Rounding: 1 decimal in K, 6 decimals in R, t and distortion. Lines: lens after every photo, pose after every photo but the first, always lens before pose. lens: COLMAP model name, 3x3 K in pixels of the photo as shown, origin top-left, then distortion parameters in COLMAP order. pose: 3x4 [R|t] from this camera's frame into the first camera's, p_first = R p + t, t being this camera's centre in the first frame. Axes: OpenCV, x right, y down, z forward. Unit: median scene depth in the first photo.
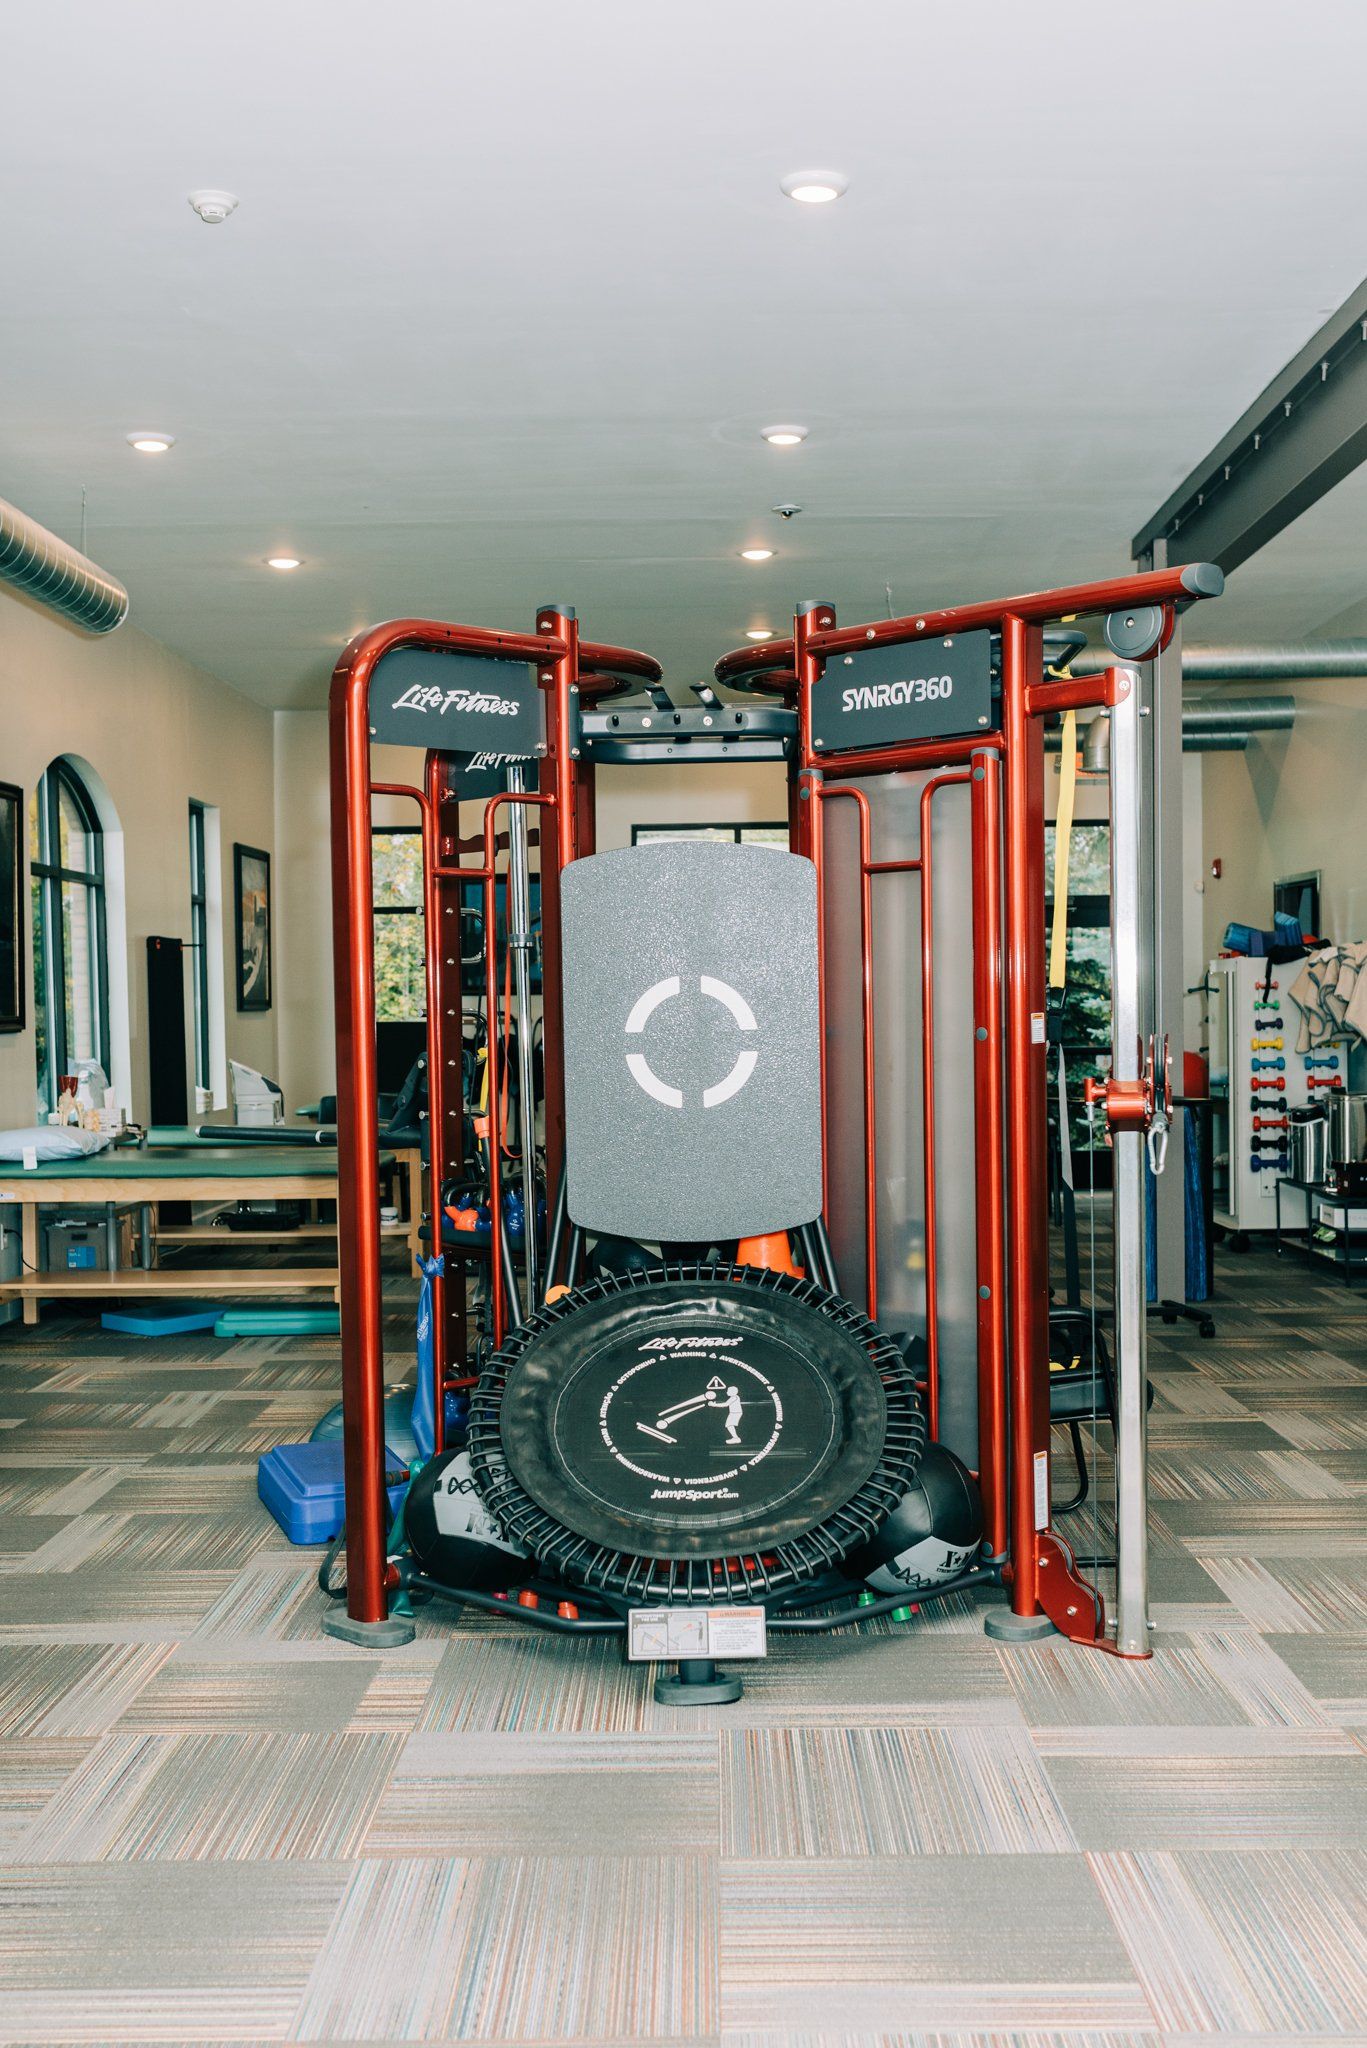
lens RADIAL K [[1969.6, 0, 683.5], [0, 1969.6, 1024.0], [0, 0, 1]] dist [-0.001070, -0.002649]
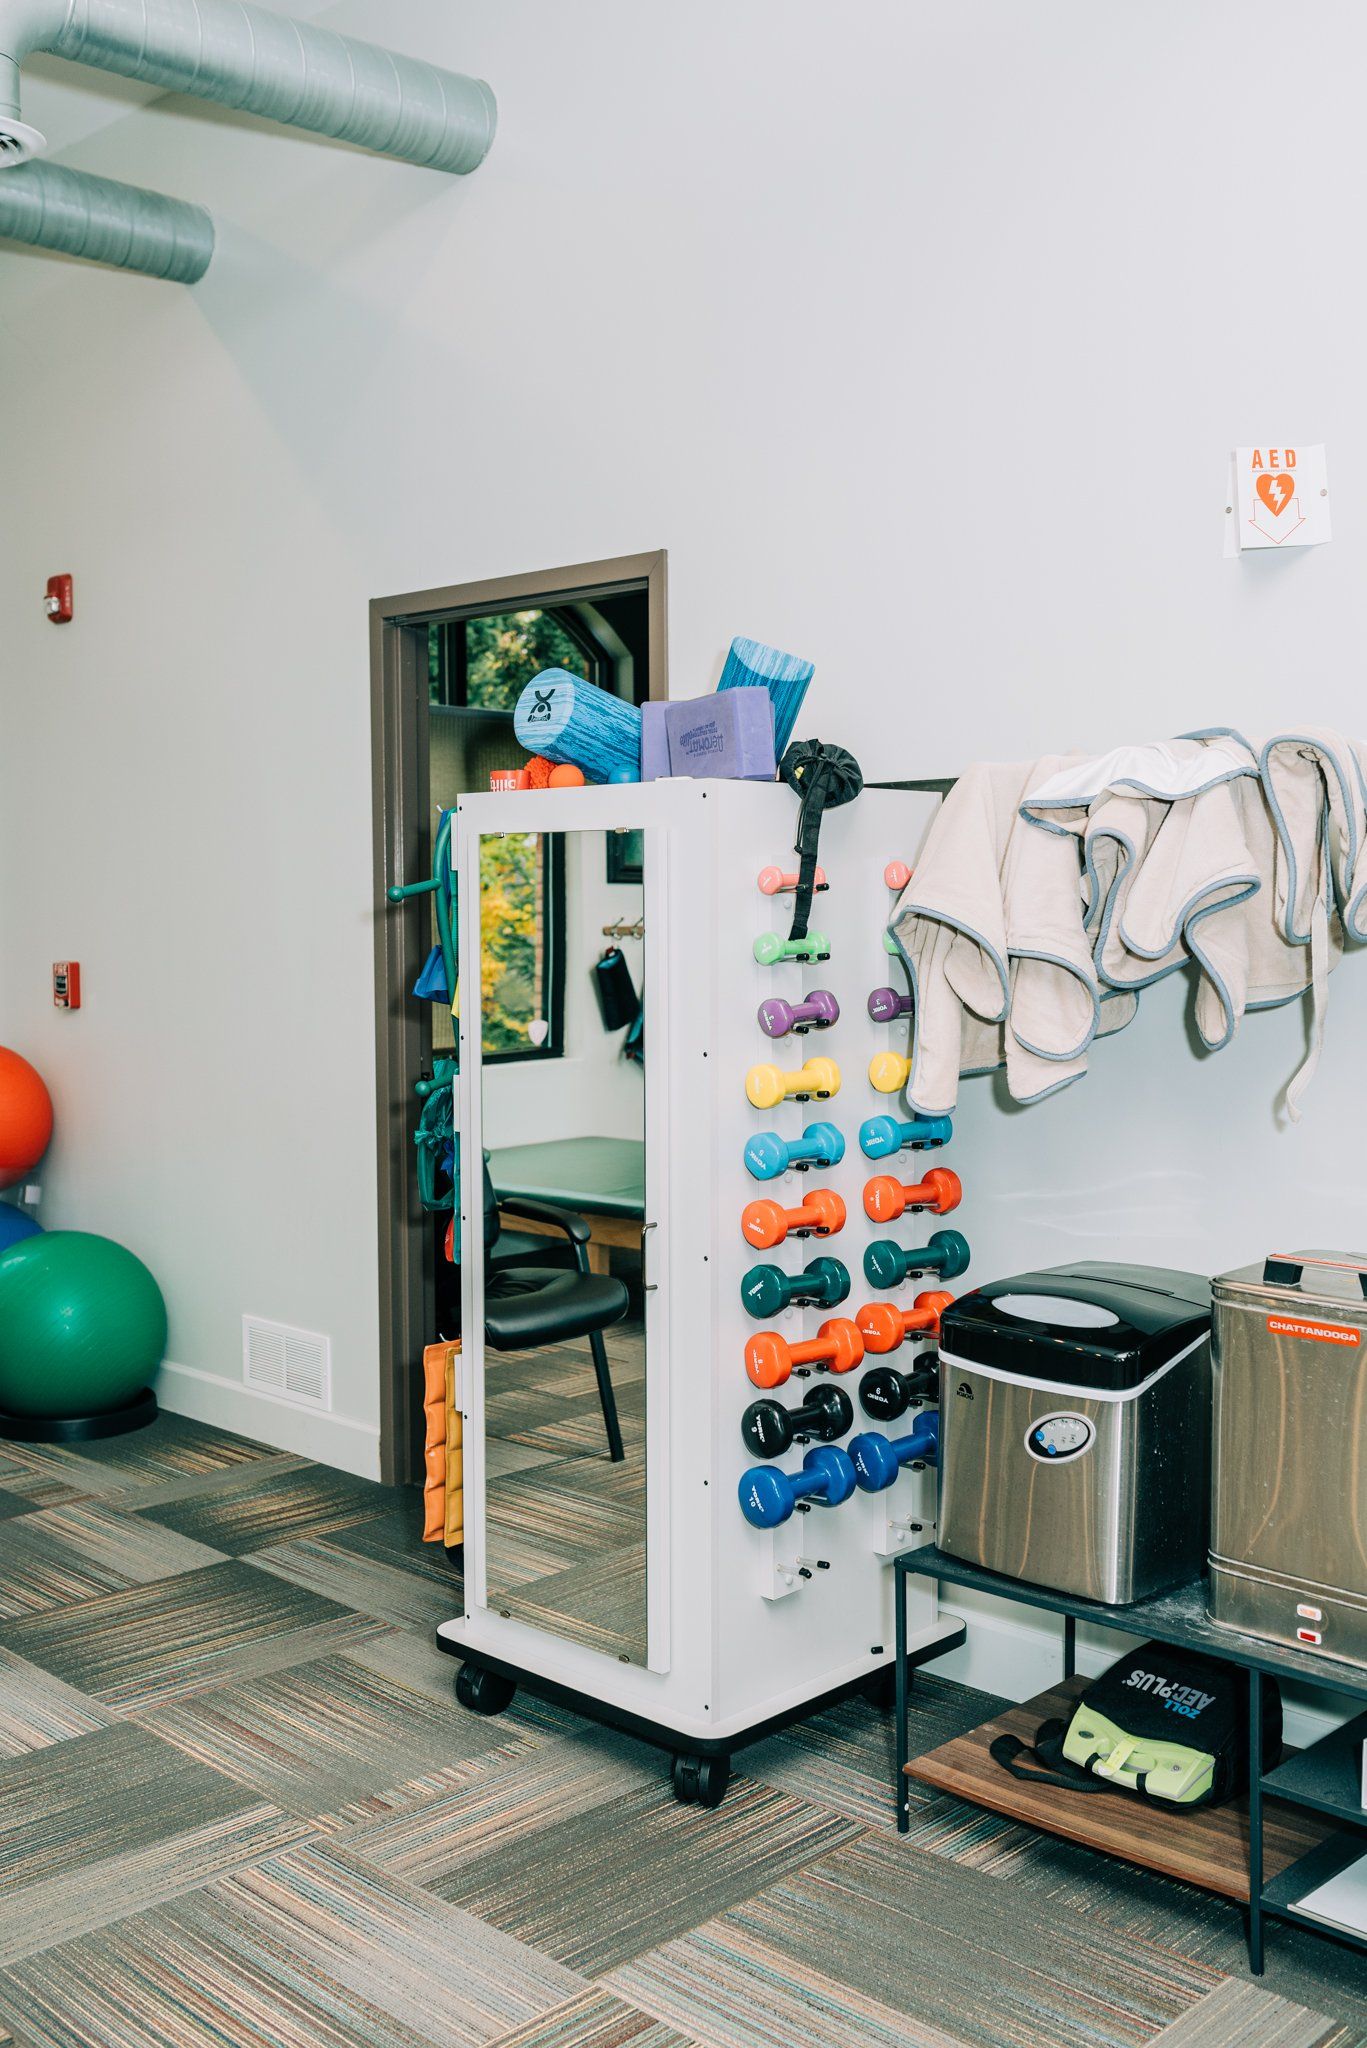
lens RADIAL K [[1969.6, 0, 683.5], [0, 1969.6, 1024.0], [0, 0, 1]] dist [-0.001070, -0.002649]
pose [[0.688570, -0.036293, 0.724261, 0.078057], [0.001453, 0.998814, 0.048669, -0.013019], [-0.725169, -0.032459, 0.687806, 0.814303]]
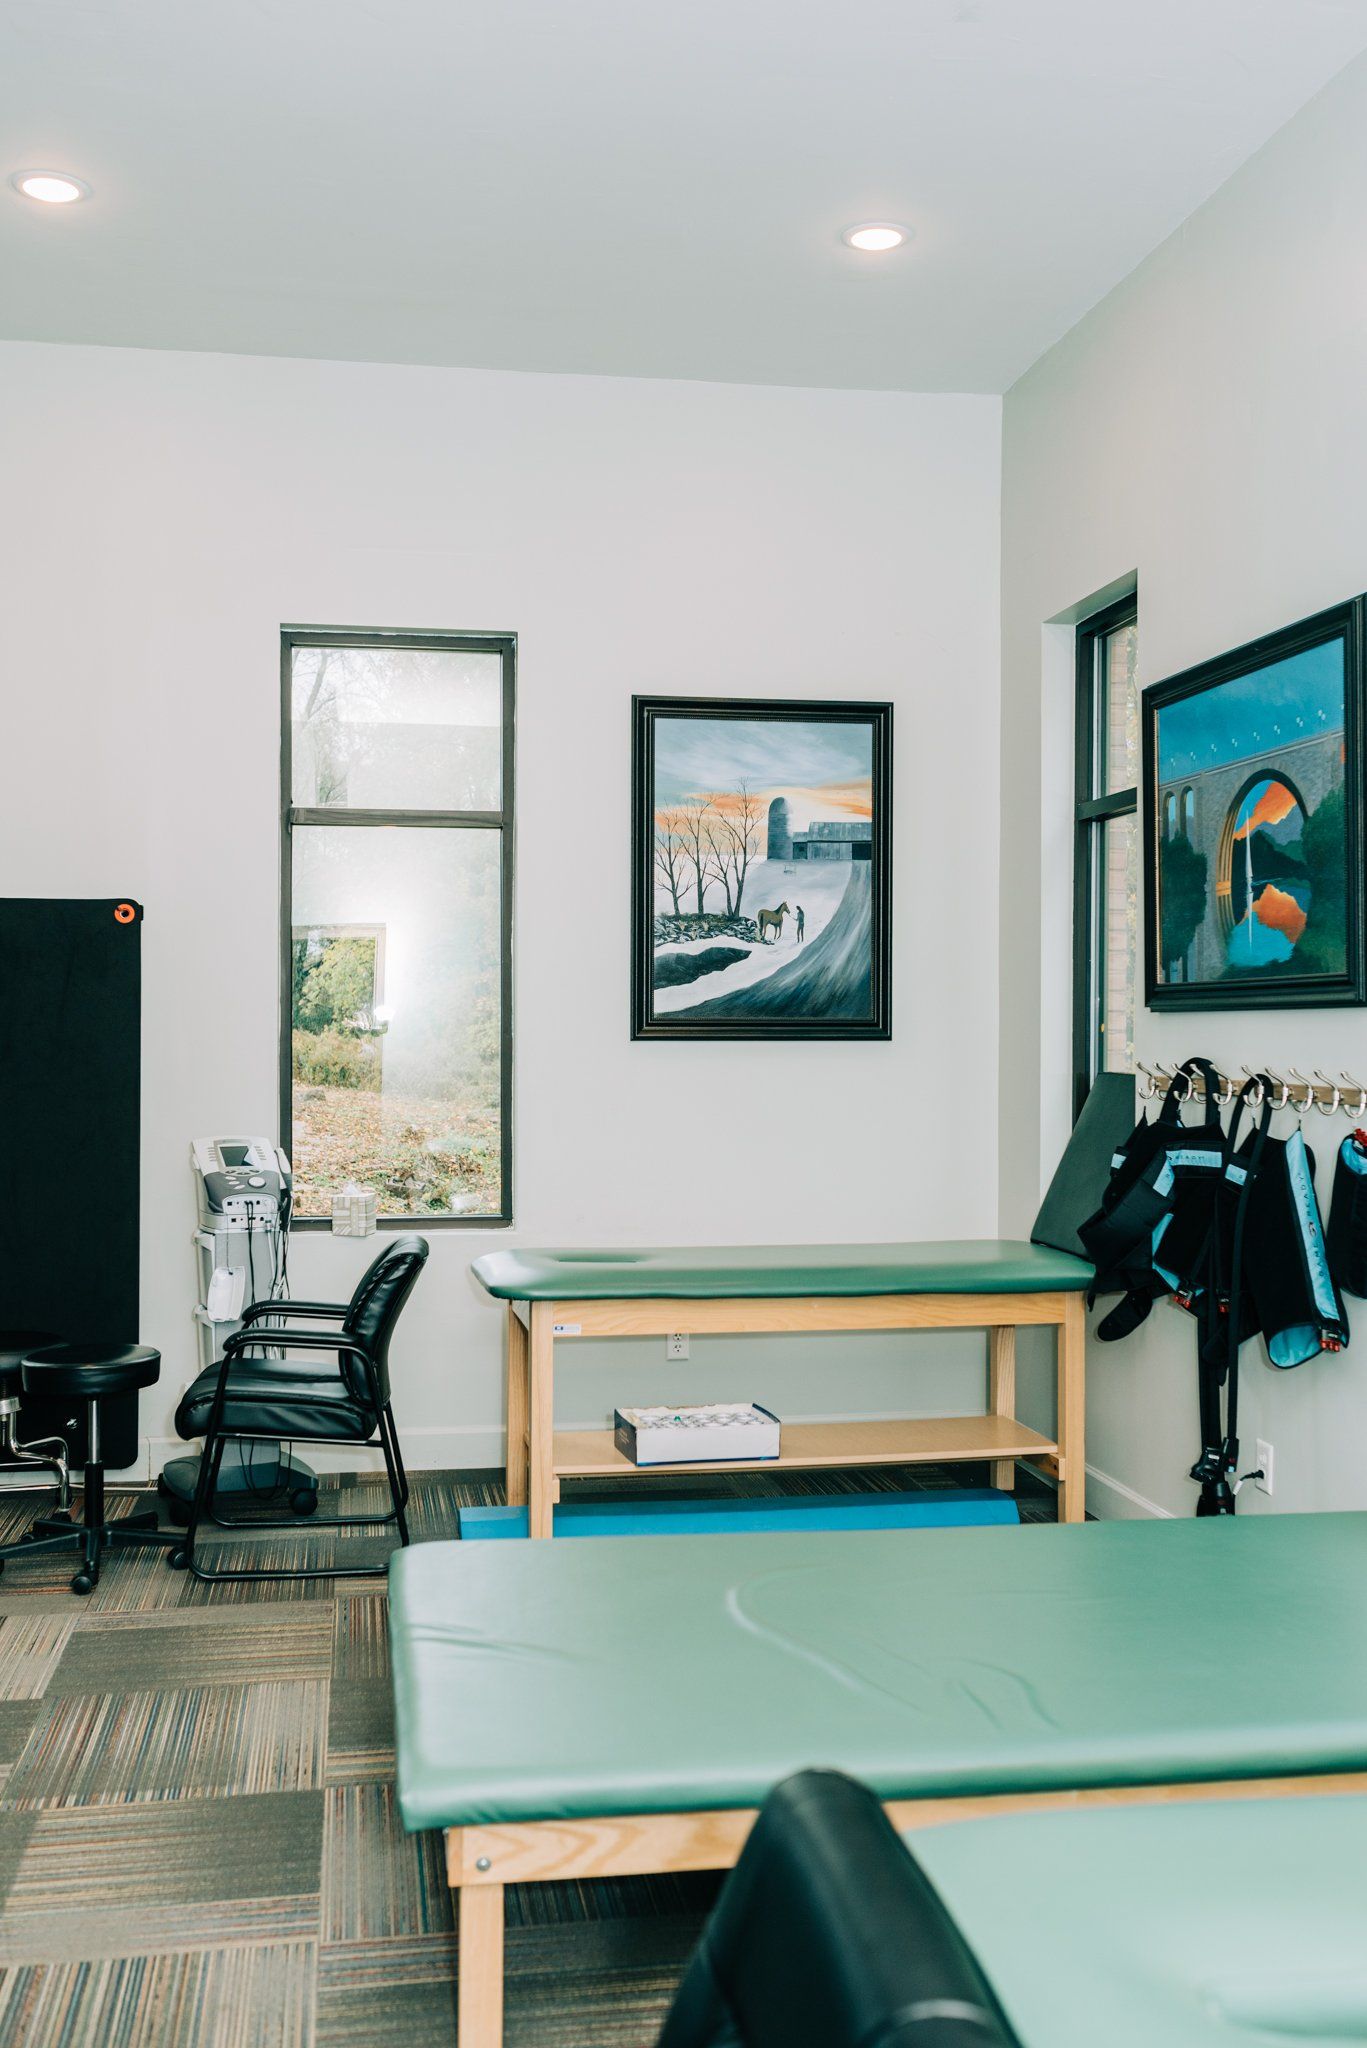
lens RADIAL K [[1969.6, 0, 683.5], [0, 1969.6, 1024.0], [0, 0, 1]] dist [-0.001070, -0.002649]
pose [[0.176016, 0.012065, -0.984313, 0.325937], [-0.016612, 0.999819, 0.009285, -0.019259], [0.984247, 0.014717, 0.176185, 1.167539]]
